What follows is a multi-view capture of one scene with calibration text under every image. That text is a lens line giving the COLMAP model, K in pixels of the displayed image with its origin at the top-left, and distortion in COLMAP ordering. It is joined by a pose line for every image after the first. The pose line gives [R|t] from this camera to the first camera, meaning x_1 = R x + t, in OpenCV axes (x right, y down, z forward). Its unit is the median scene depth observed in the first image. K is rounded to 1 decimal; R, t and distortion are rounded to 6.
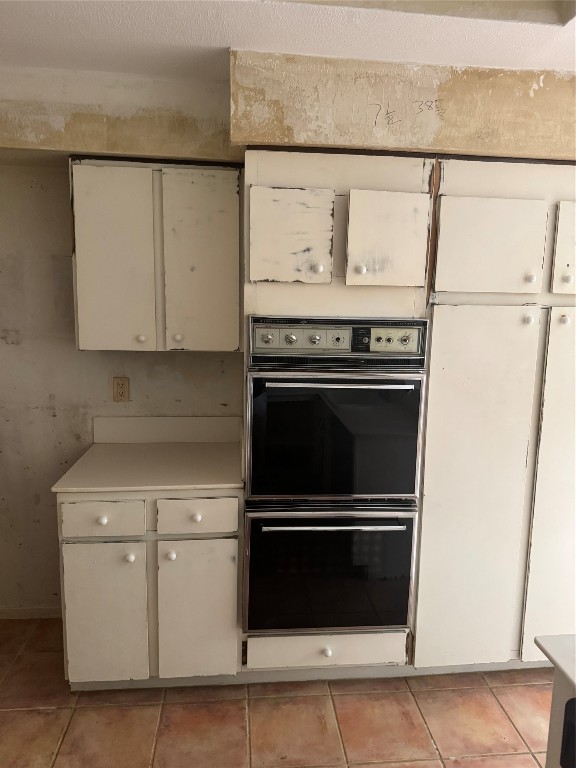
lens RADIAL K [[547.1, 0, 294.7], [0, 547.1, 376.9], [0, 0, 1]] dist [0.033765, -0.046720]
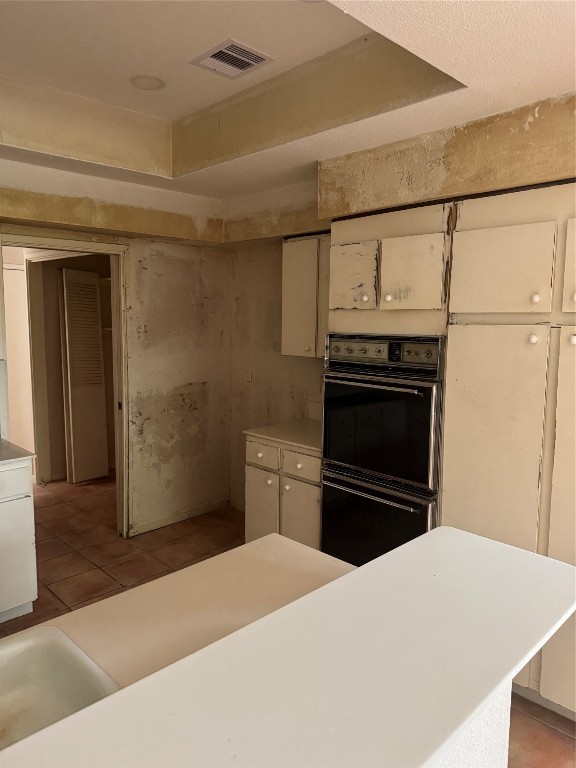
lens RADIAL K [[547.1, 0, 295.5], [0, 547.1, 375.3], [0, 0, 1]] dist [0.033765, -0.046720]
pose [[0.624784, 0.065427, -0.778051, 0.967178], [-0.111194, 0.993782, -0.005722, 0.019119], [0.772839, 0.090090, 0.628175, 0.025544]]
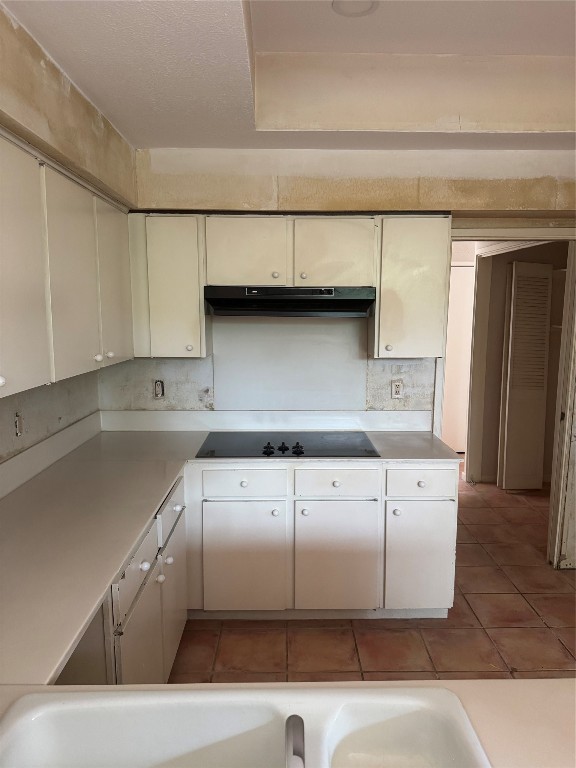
lens RADIAL K [[547.1, 0, 285.9], [0, 547.1, 379.7], [0, 0, 1]] dist [0.033765, -0.046720]
pose [[-0.109275, 0.102303, -0.988733, 0.822437], [-0.158706, 0.980134, 0.118953, 0.009261], [0.981260, 0.169917, -0.090868, 0.075985]]
